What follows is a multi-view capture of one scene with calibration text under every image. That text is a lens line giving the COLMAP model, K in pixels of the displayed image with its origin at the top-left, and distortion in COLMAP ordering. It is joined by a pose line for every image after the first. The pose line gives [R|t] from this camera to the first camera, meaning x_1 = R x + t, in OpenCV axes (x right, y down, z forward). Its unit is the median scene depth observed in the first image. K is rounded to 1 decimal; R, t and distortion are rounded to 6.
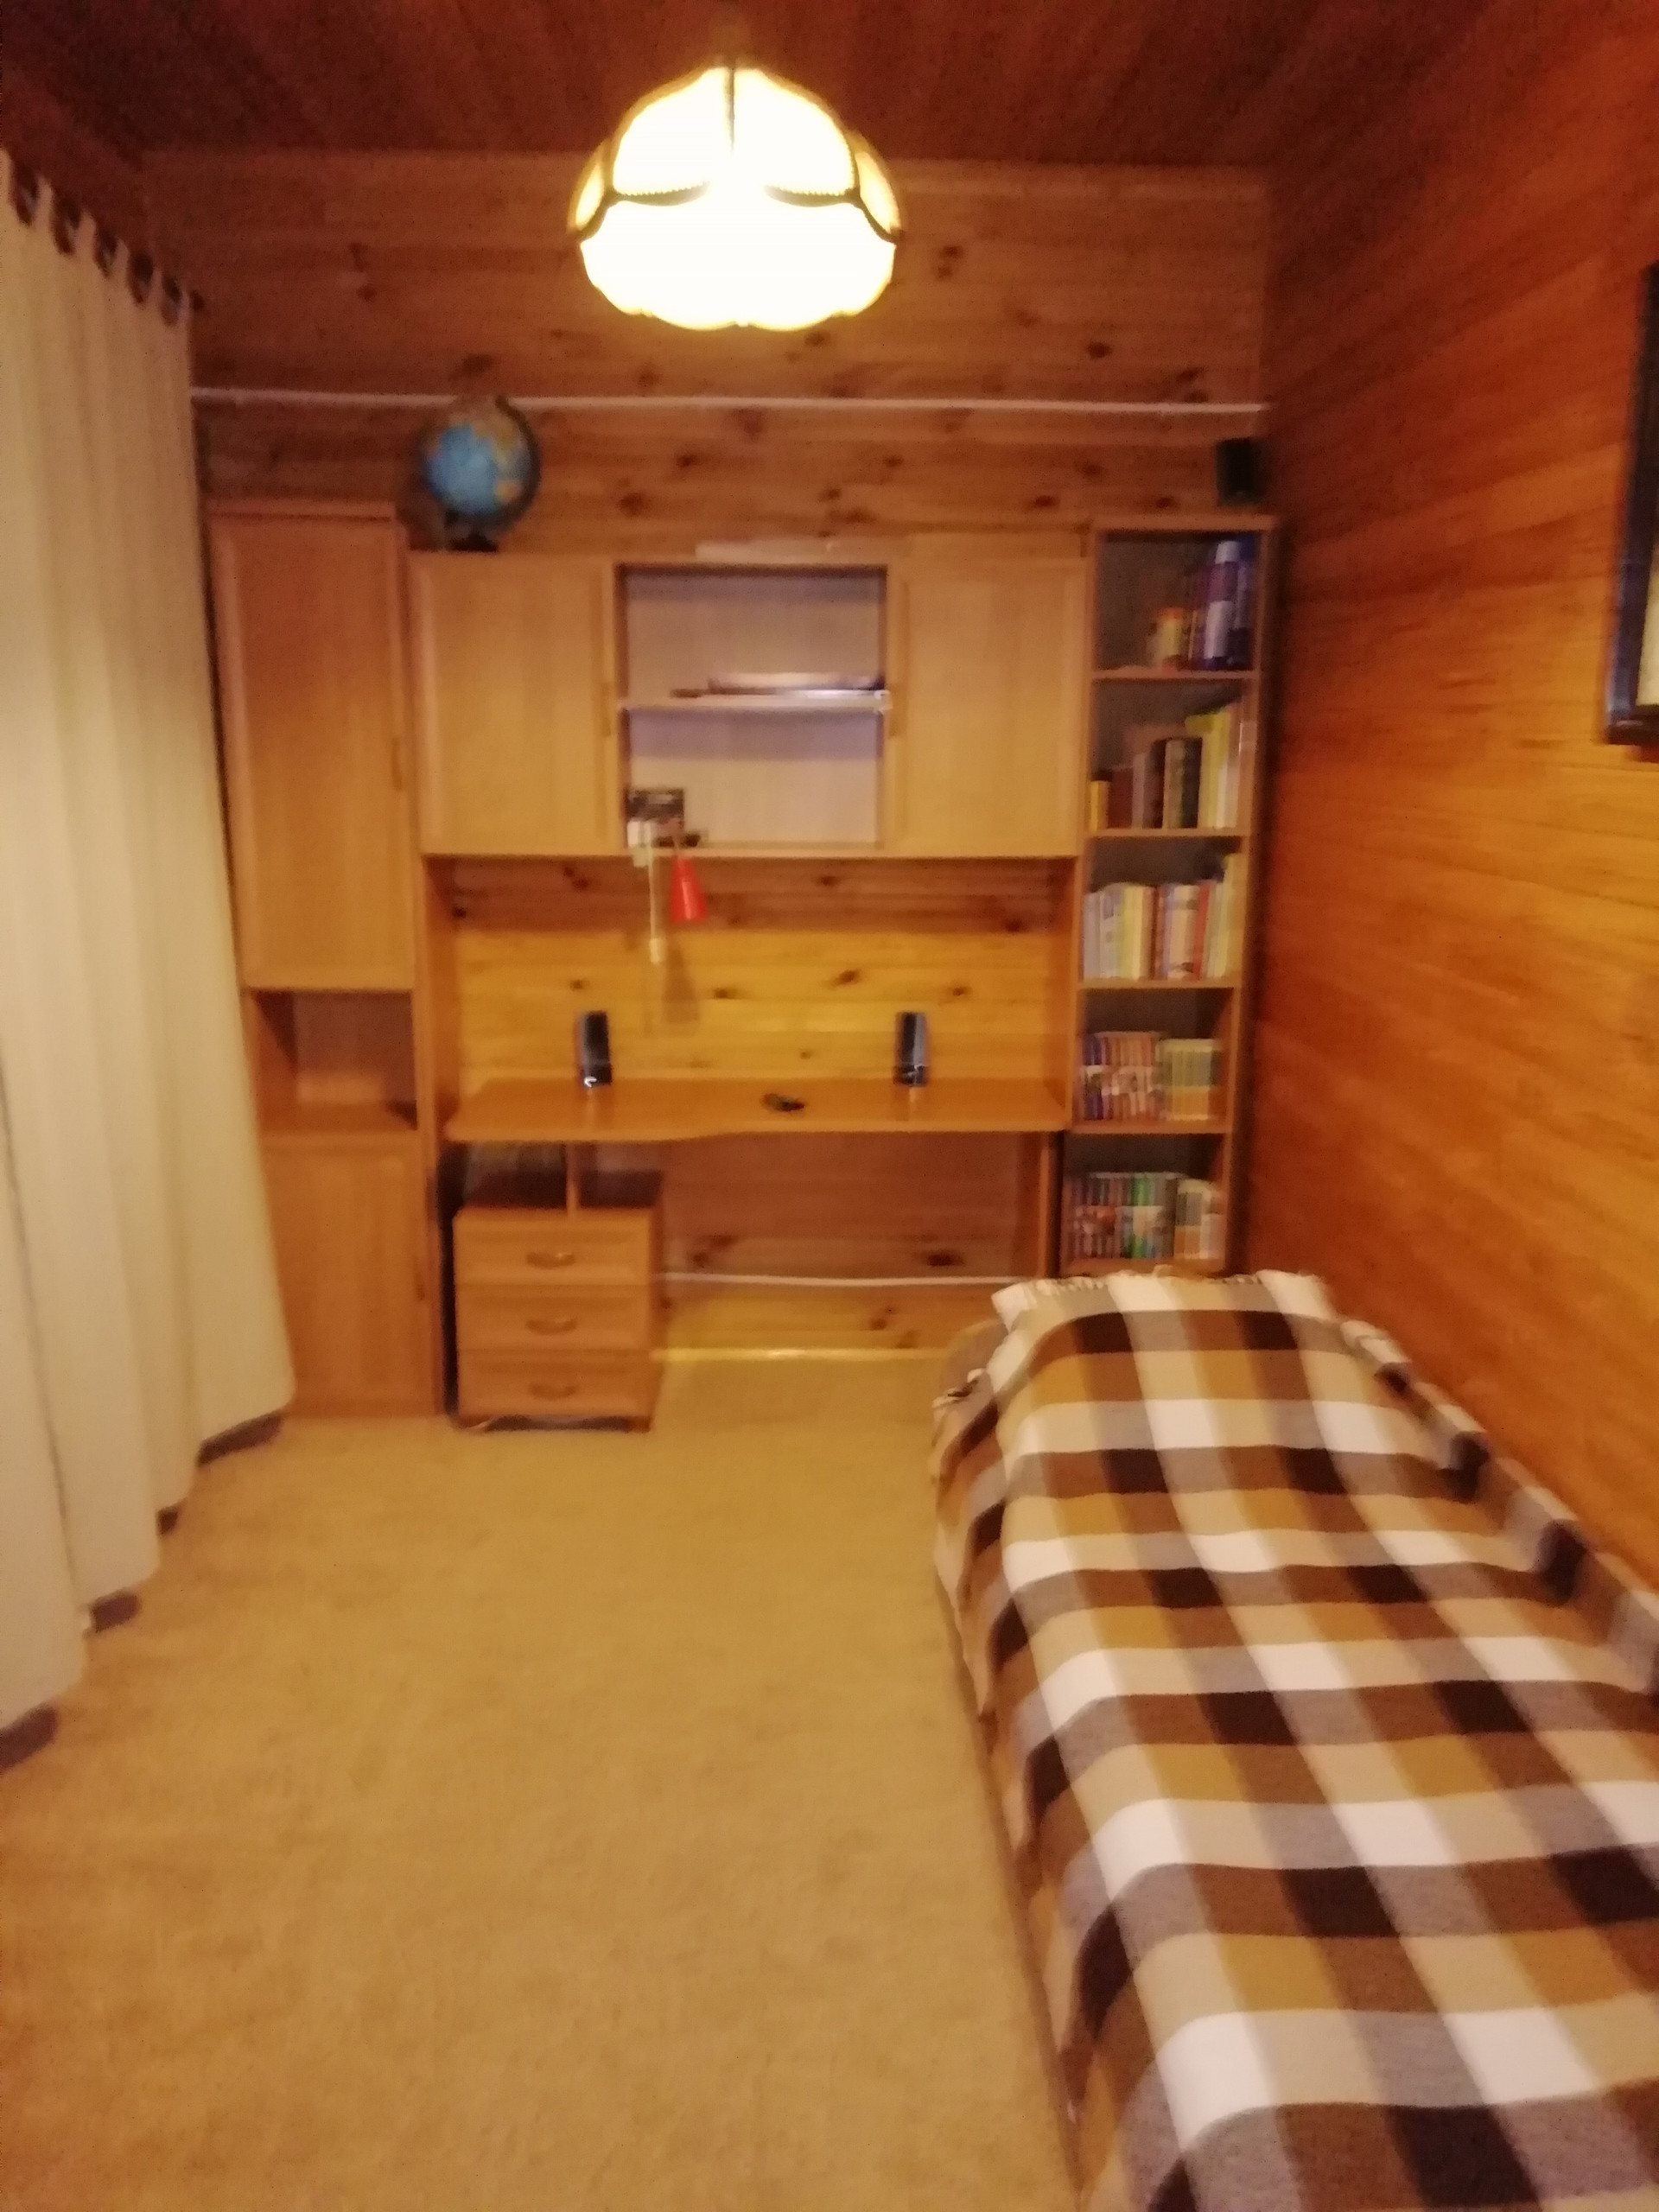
lens RADIAL K [[1666.1, 0, 825.9], [0, 1666.1, 1096.9], [0, 0, 1]] dist [0.039184, -0.001237]
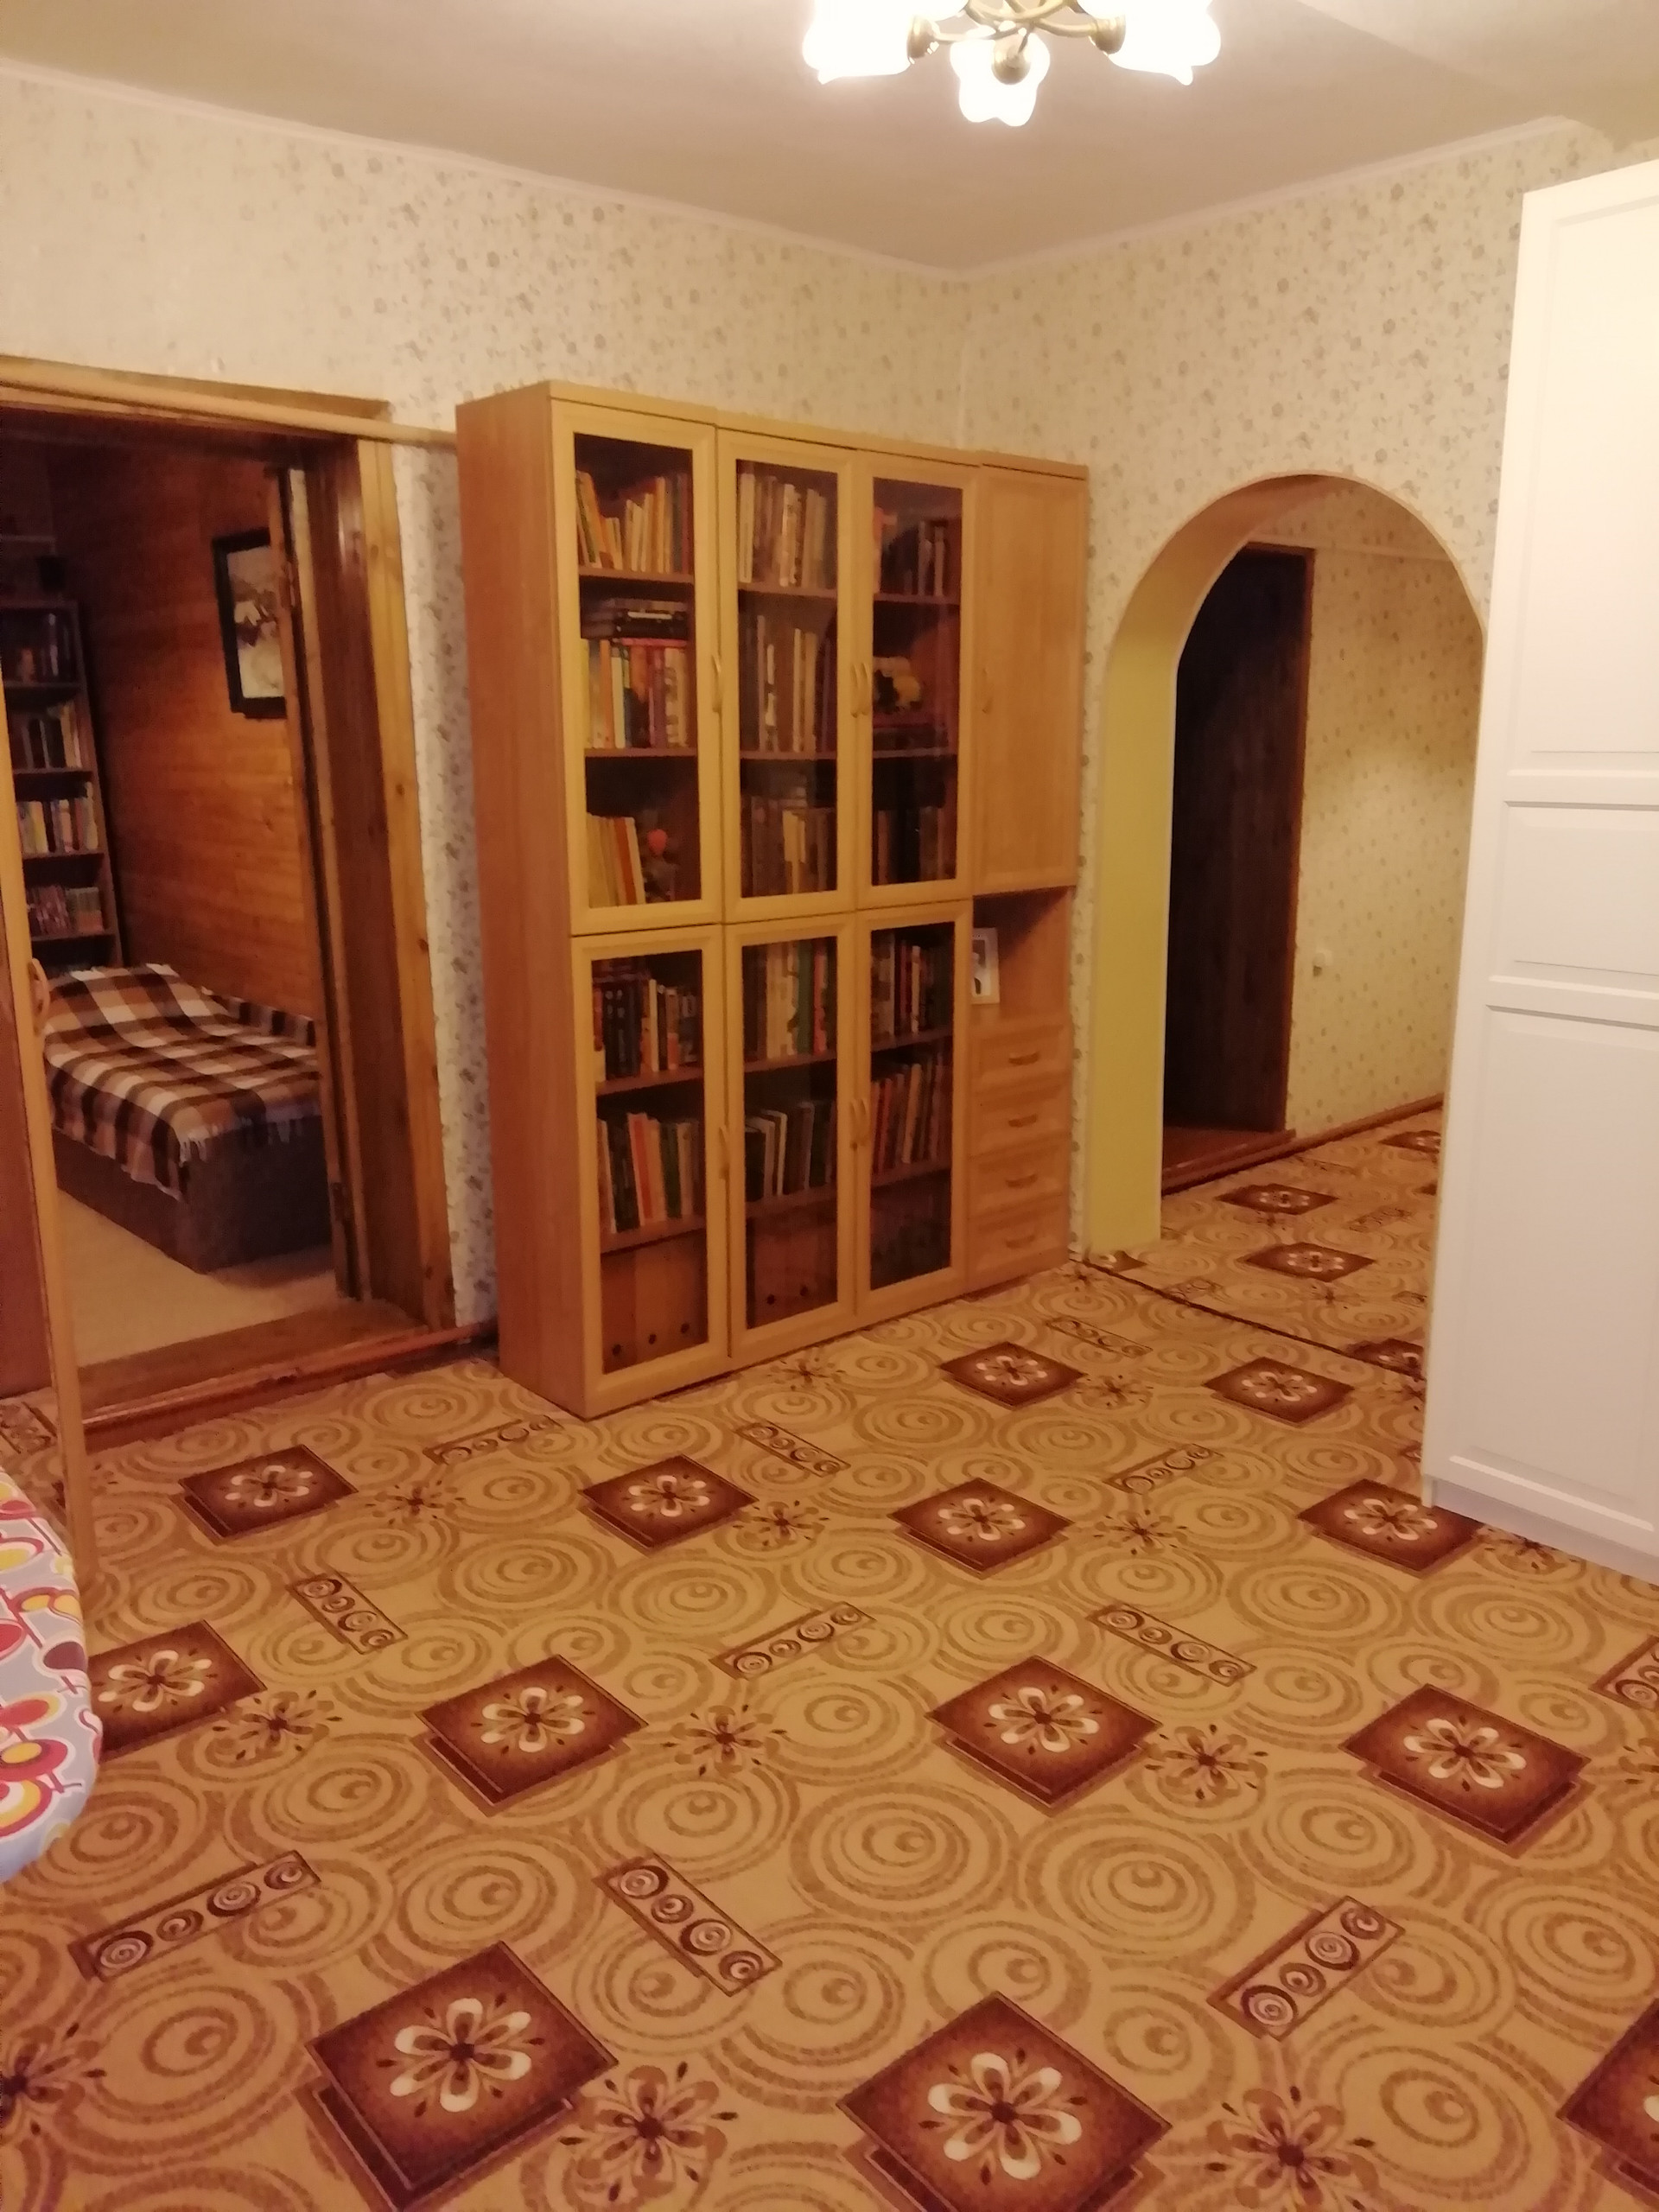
lens RADIAL K [[1666.1, 0, 825.9], [0, 1666.1, 1096.9], [0, 0, 1]] dist [0.039184, -0.001237]
pose [[0.787436, -0.164735, 0.593976, -0.277705], [0.166749, 0.984626, 0.052019, 0.239762], [-0.593414, 0.058083, 0.802799, -0.963942]]
